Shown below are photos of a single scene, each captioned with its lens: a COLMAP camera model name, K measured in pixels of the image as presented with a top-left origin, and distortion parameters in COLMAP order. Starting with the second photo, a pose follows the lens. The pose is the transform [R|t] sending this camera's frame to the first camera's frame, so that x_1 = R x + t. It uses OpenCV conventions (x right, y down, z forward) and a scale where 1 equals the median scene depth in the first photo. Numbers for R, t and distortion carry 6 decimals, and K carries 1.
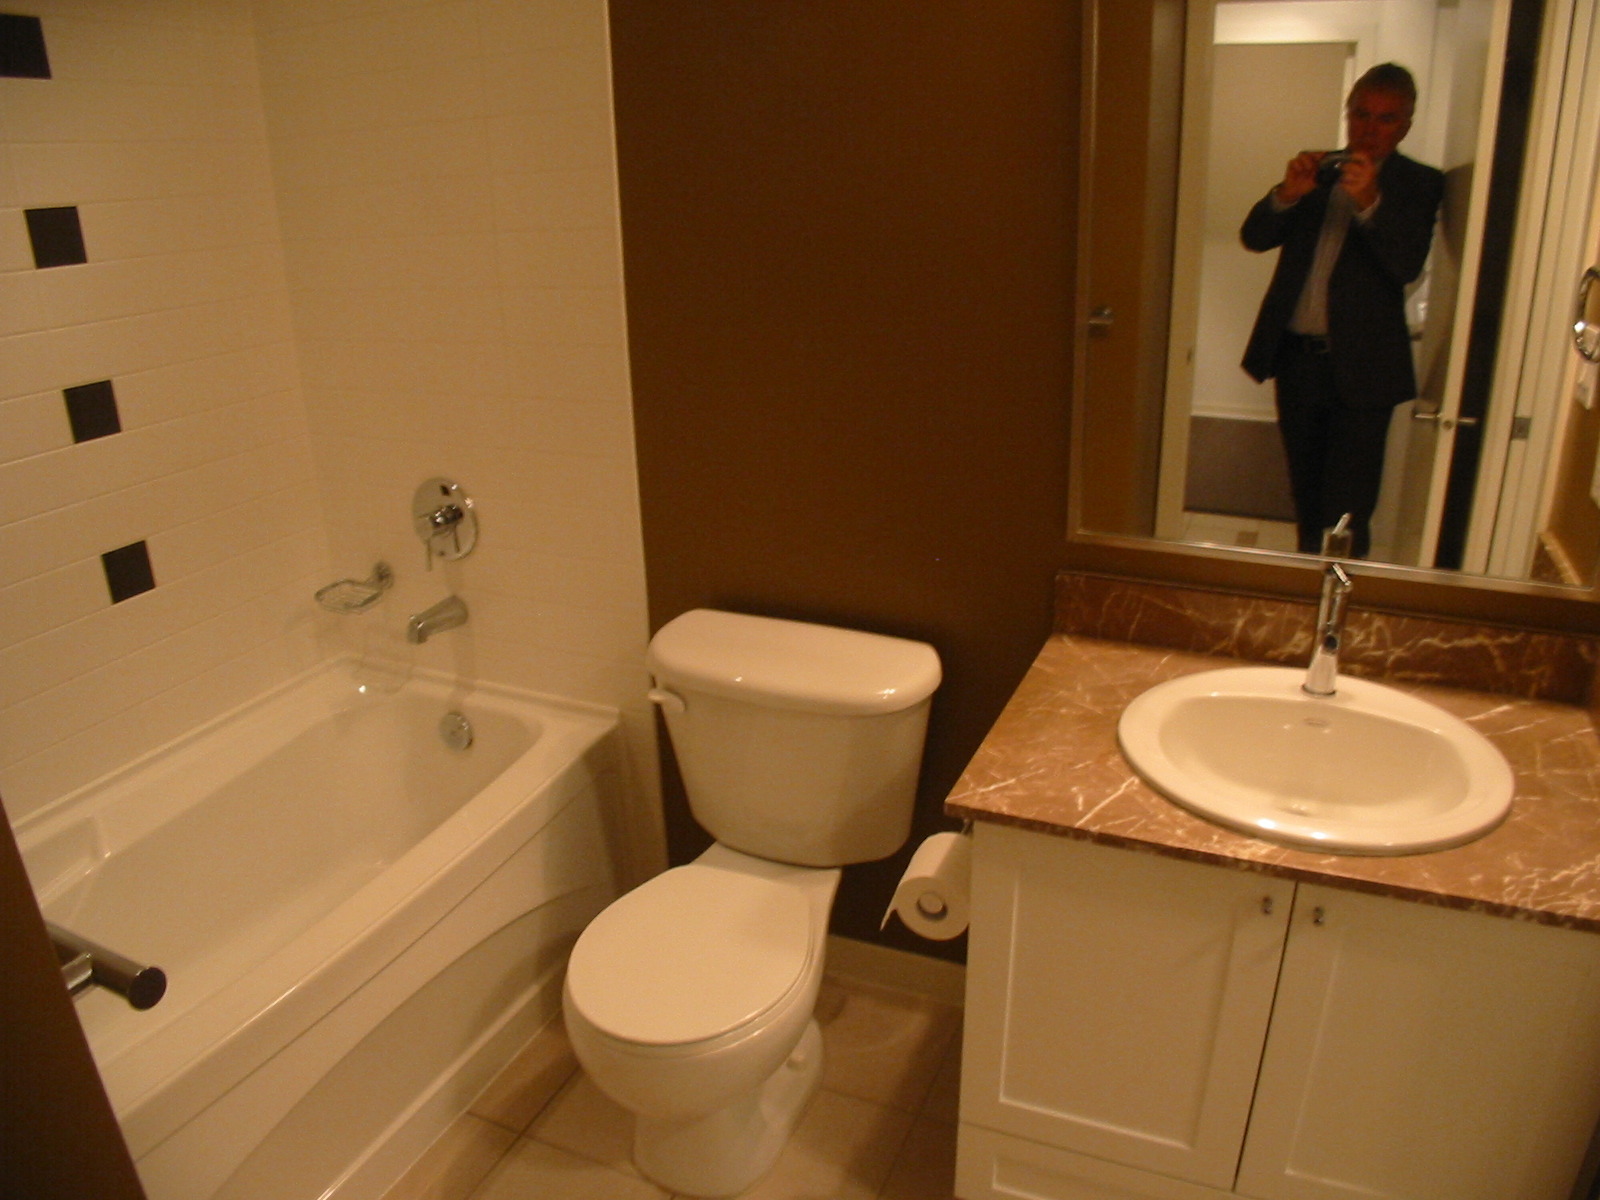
lens RADIAL K [[1154.9, 0, 829.4], [0, 1154.9, 603.0], [0, 0, 1]] dist [-0.191295, 0.087710]
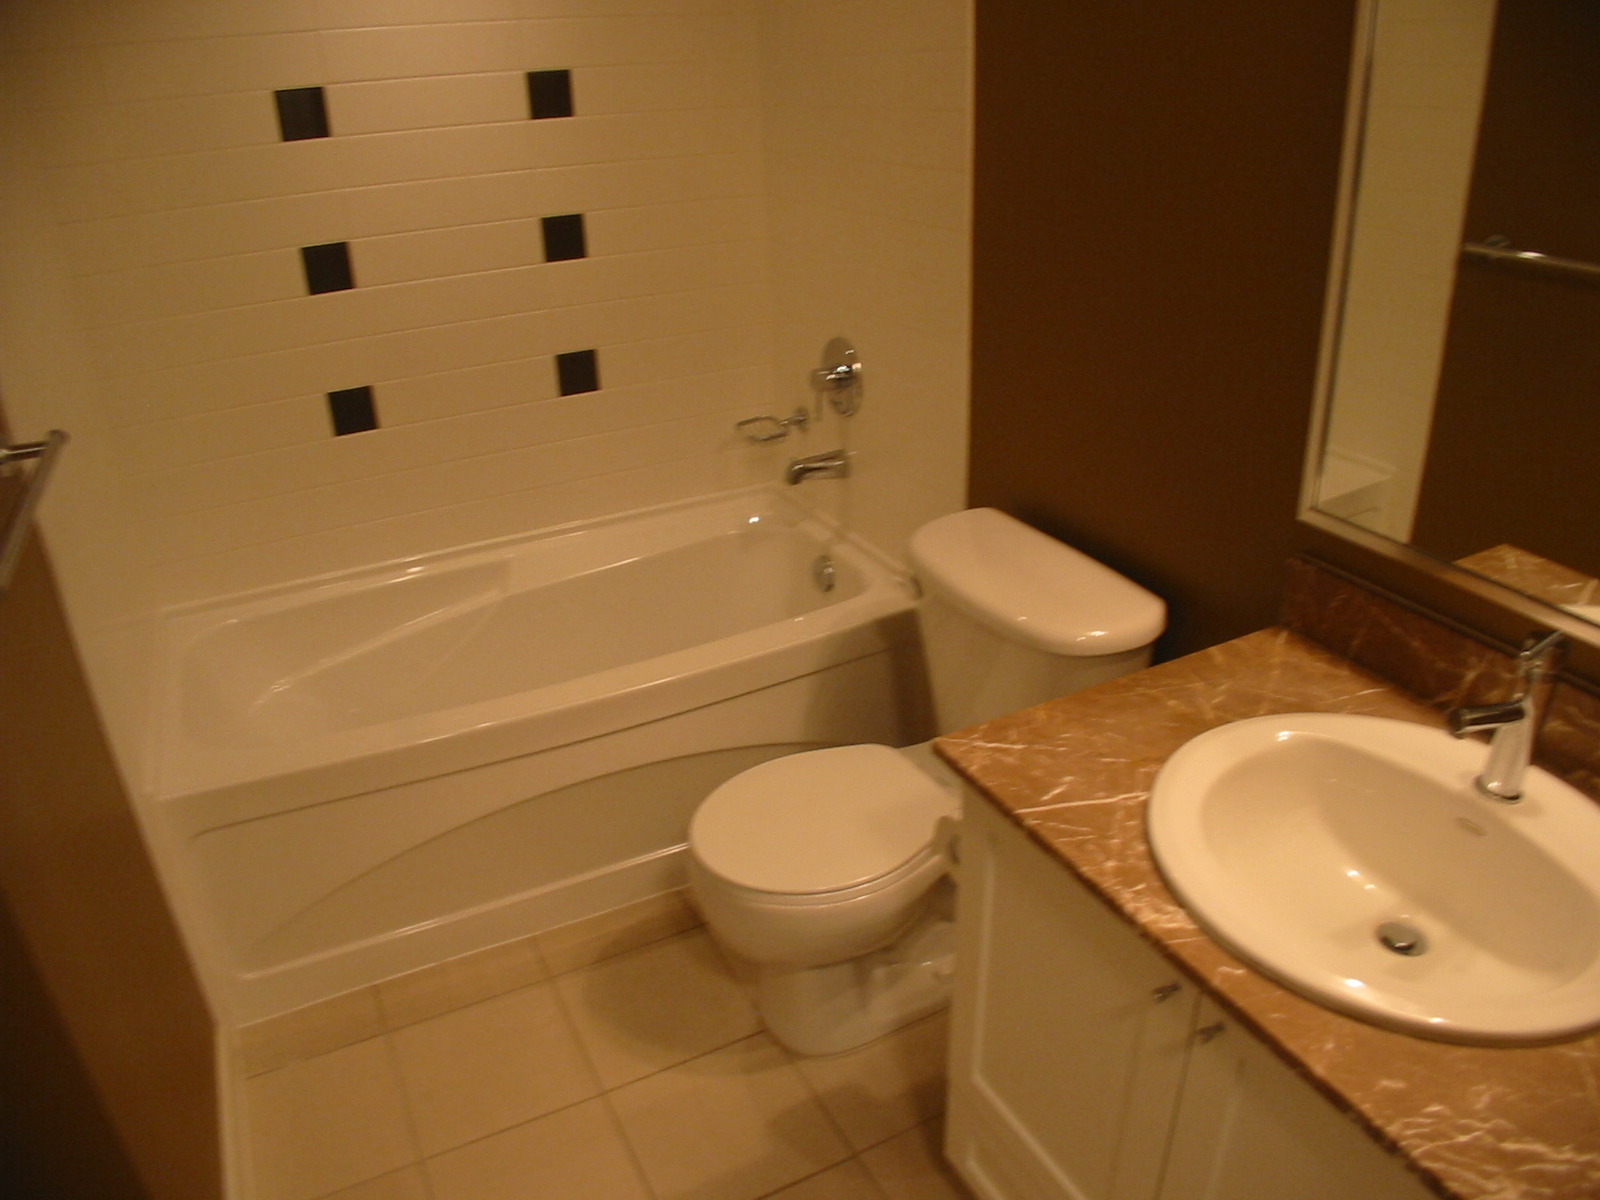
lens RADIAL K [[1154.9, 0, 829.4], [0, 1154.9, 603.0], [0, 0, 1]] dist [-0.191295, 0.087710]
pose [[0.776035, 0.269570, -0.570176, 0.430074], [-0.216140, 0.962979, 0.161104, -0.053622], [0.592497, -0.001784, 0.805571, 0.153892]]
